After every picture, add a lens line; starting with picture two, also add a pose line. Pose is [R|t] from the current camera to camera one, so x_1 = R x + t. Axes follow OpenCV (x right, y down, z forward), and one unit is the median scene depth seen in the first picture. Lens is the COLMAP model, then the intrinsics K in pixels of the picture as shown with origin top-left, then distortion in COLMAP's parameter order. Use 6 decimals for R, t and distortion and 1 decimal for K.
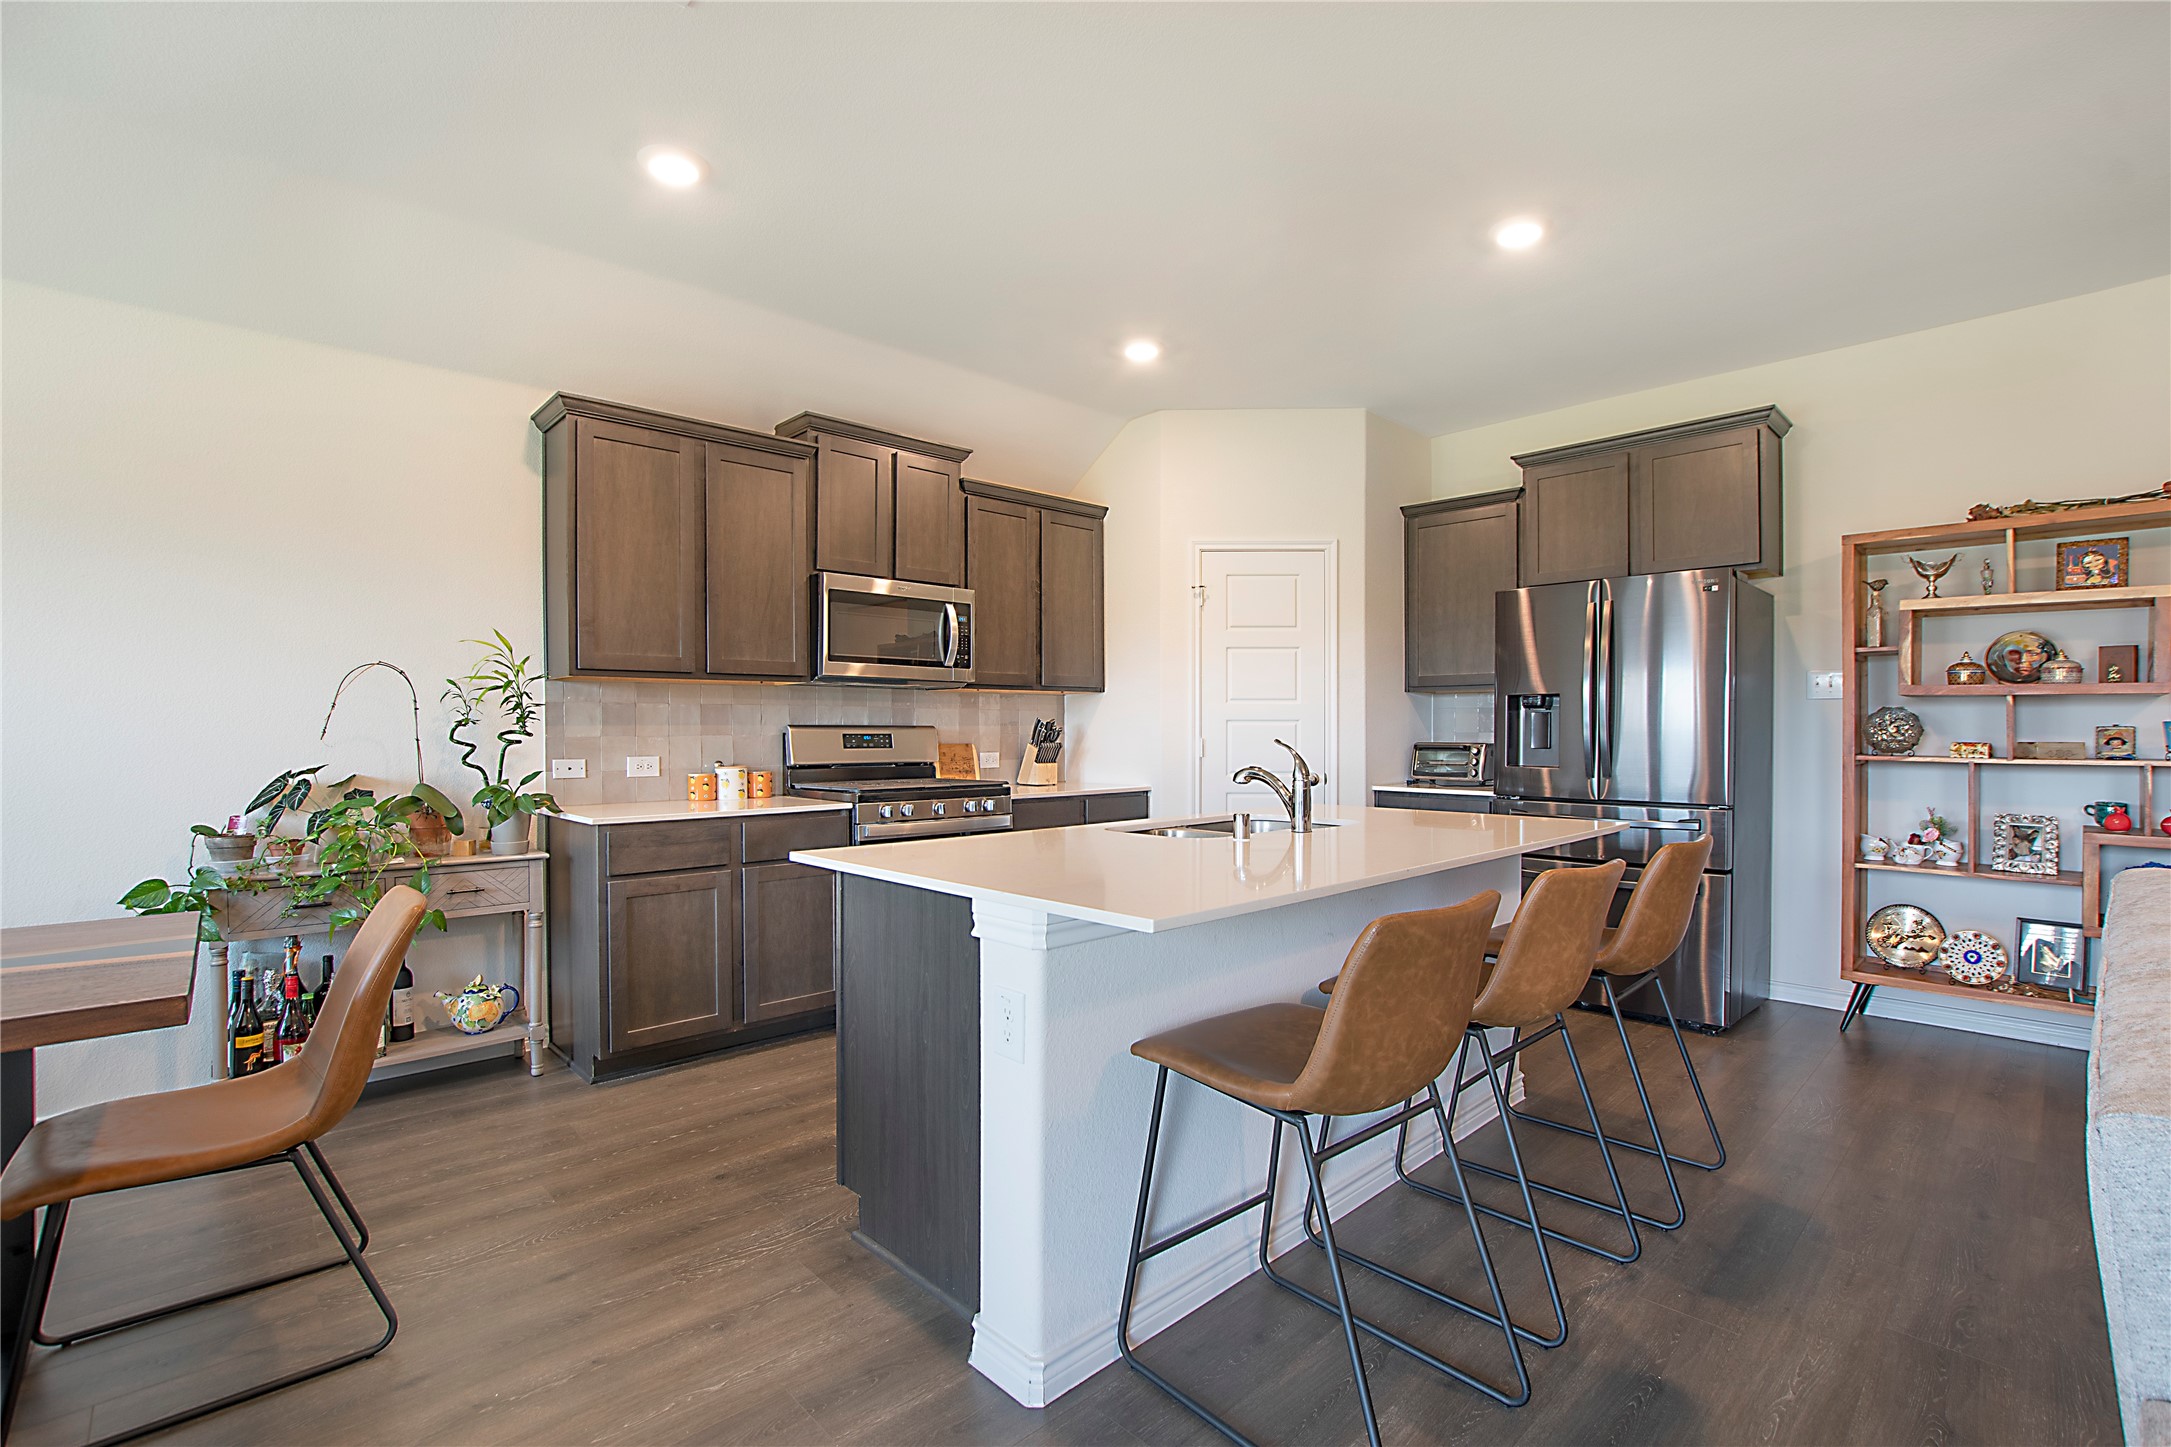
lens RADIAL K [[965.0, 0, 1086.5], [0, 965.0, 736.1], [0, 0, 1]] dist [-0.025529, 0.000641]
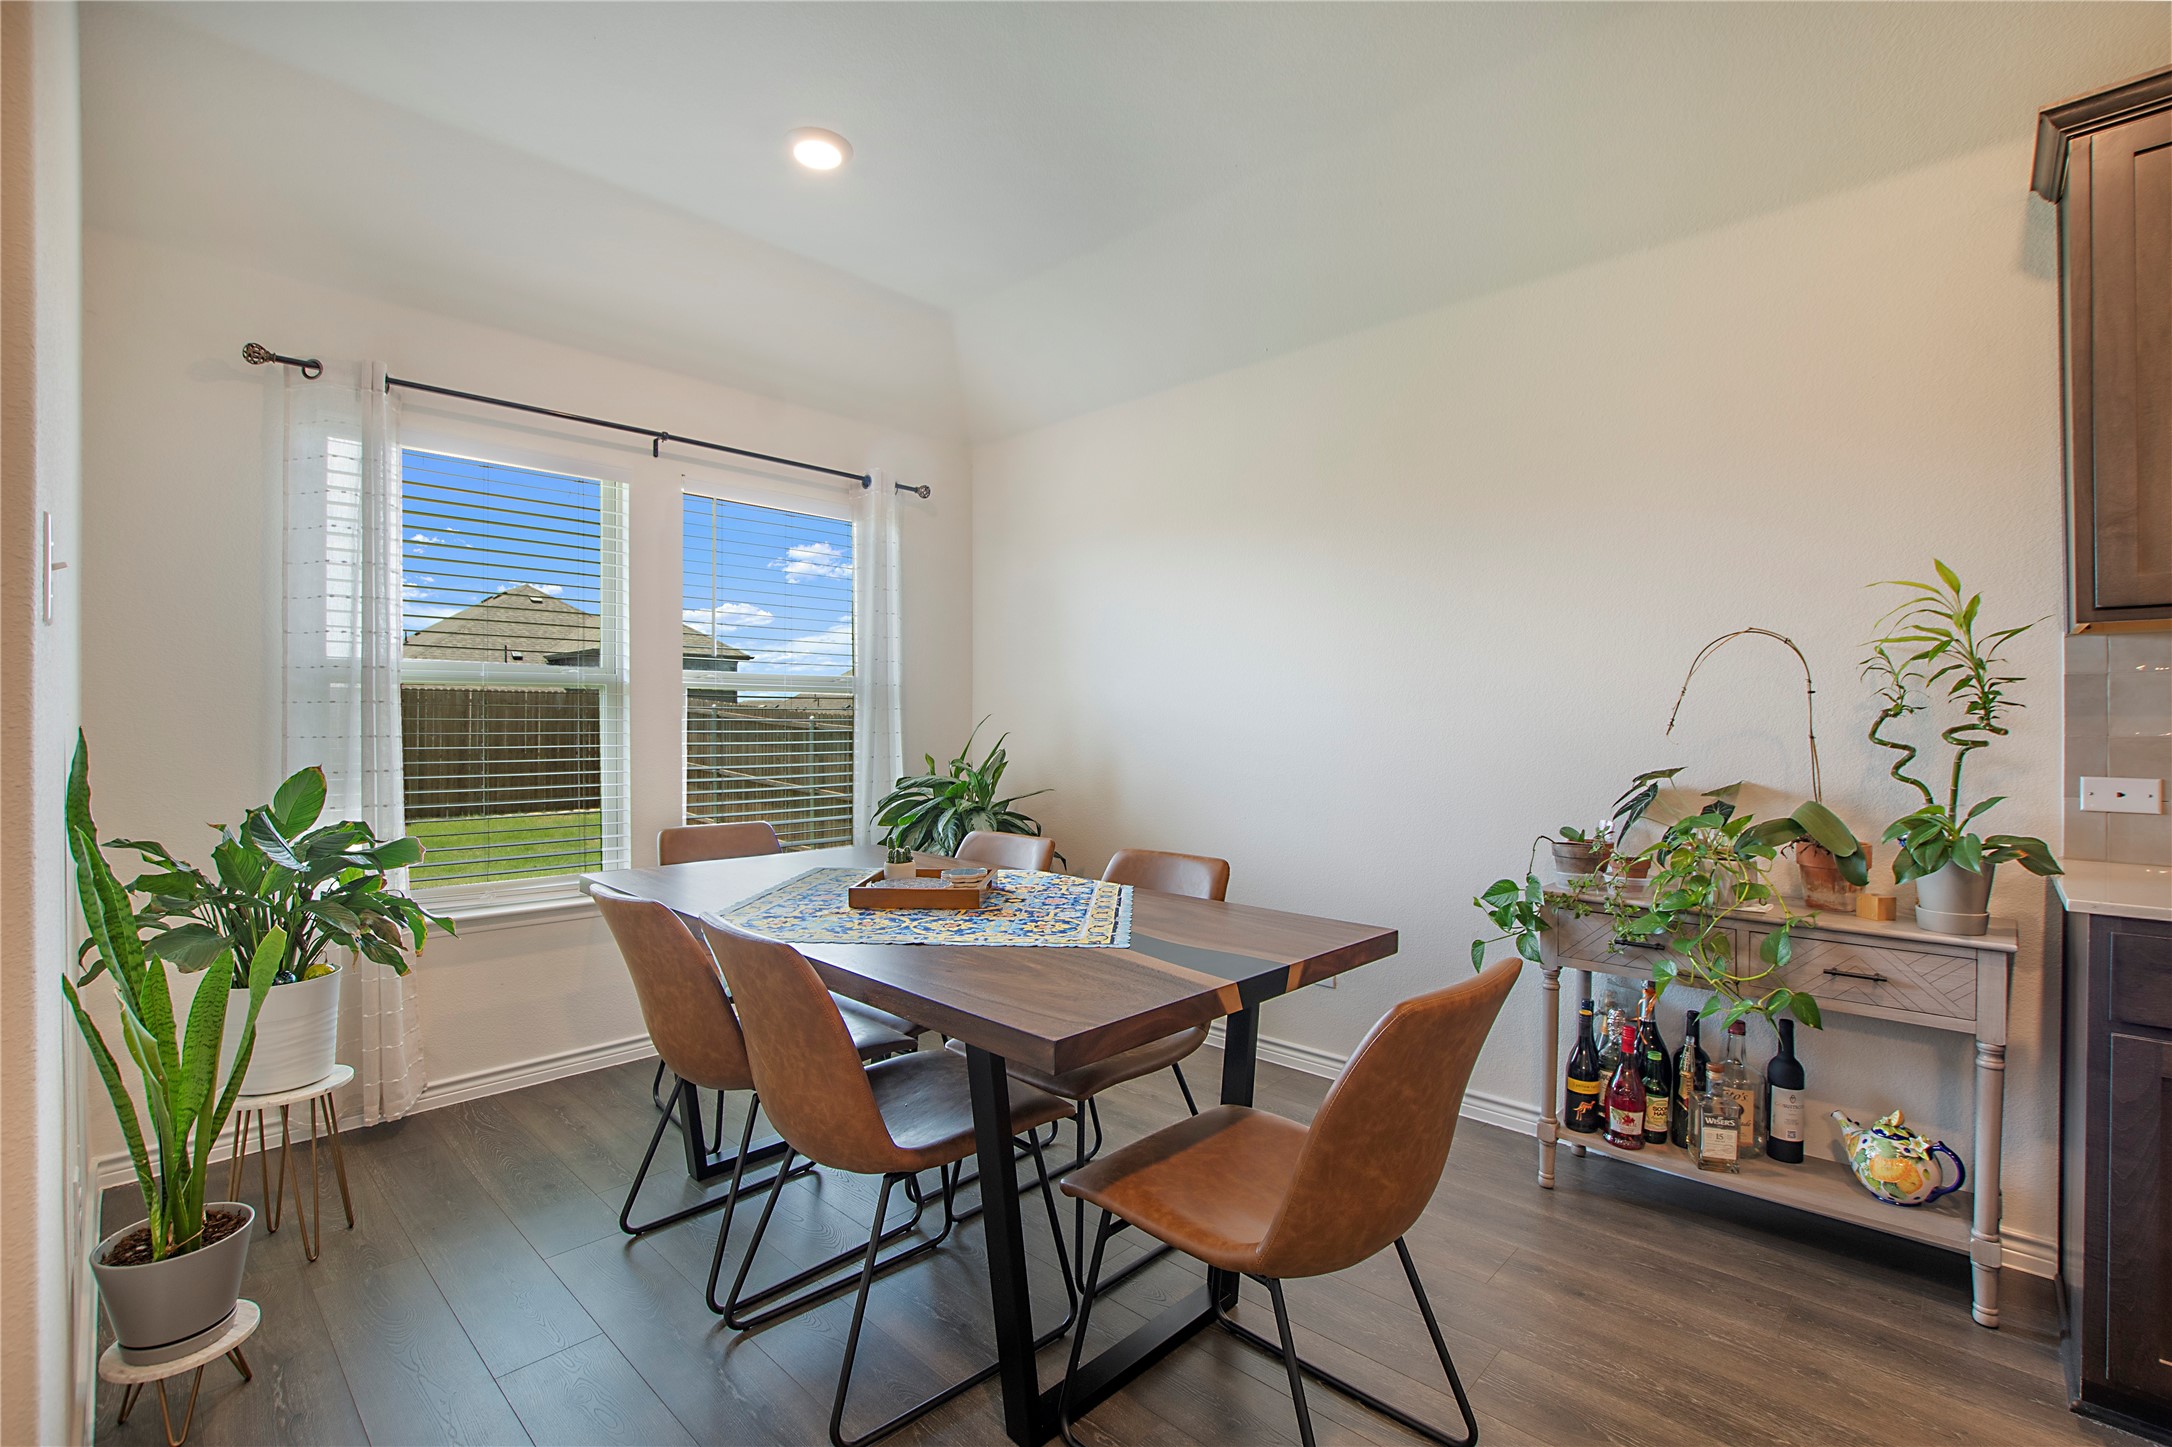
lens RADIAL K [[965.5, 0, 1083.3], [0, 965.5, 718.3], [0, 0, 1]] dist [-0.025529, 0.000641]
pose [[0.044343, 0.006811, -0.998993, -0.036757], [-0.005588, 0.999963, 0.006570, -0.010383], [0.999001, 0.005291, 0.044379, 0.414604]]
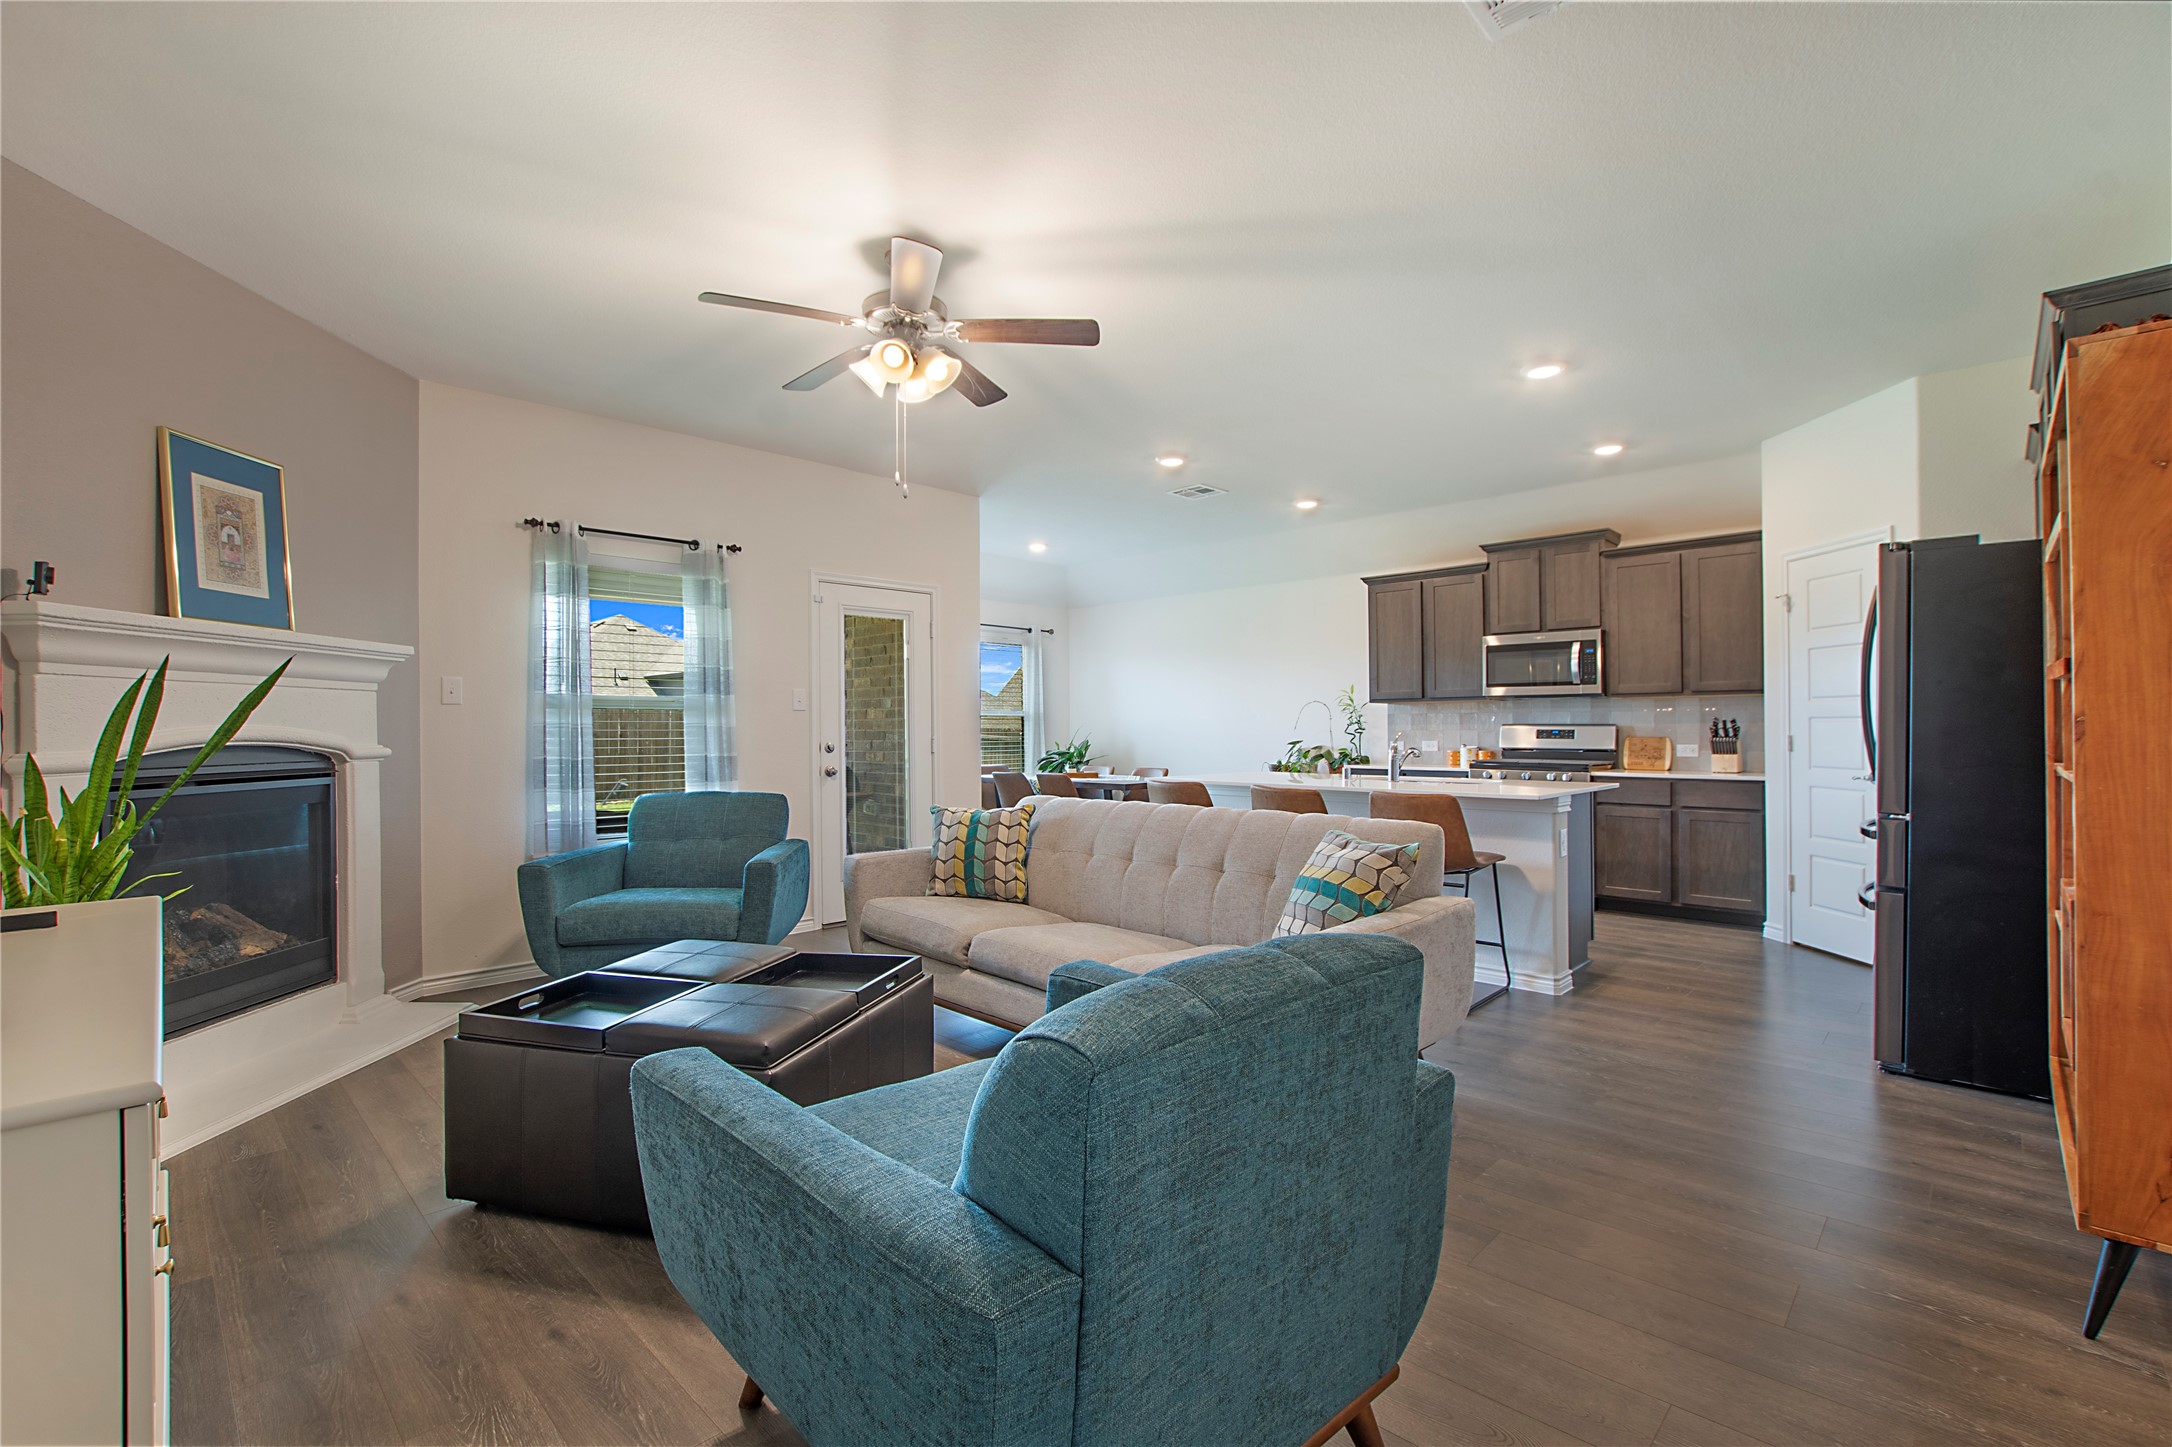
lens RADIAL K [[965.5, 0, 1092.2], [0, 965.5, 725.0], [0, 0, 1]] dist [-0.025529, 0.000641]
pose [[0.047405, 0.001785, -0.998874, 1.652782], [-0.002054, 0.999996, 0.001689, -0.014137], [0.998874, 0.001972, 0.047409, 0.250842]]
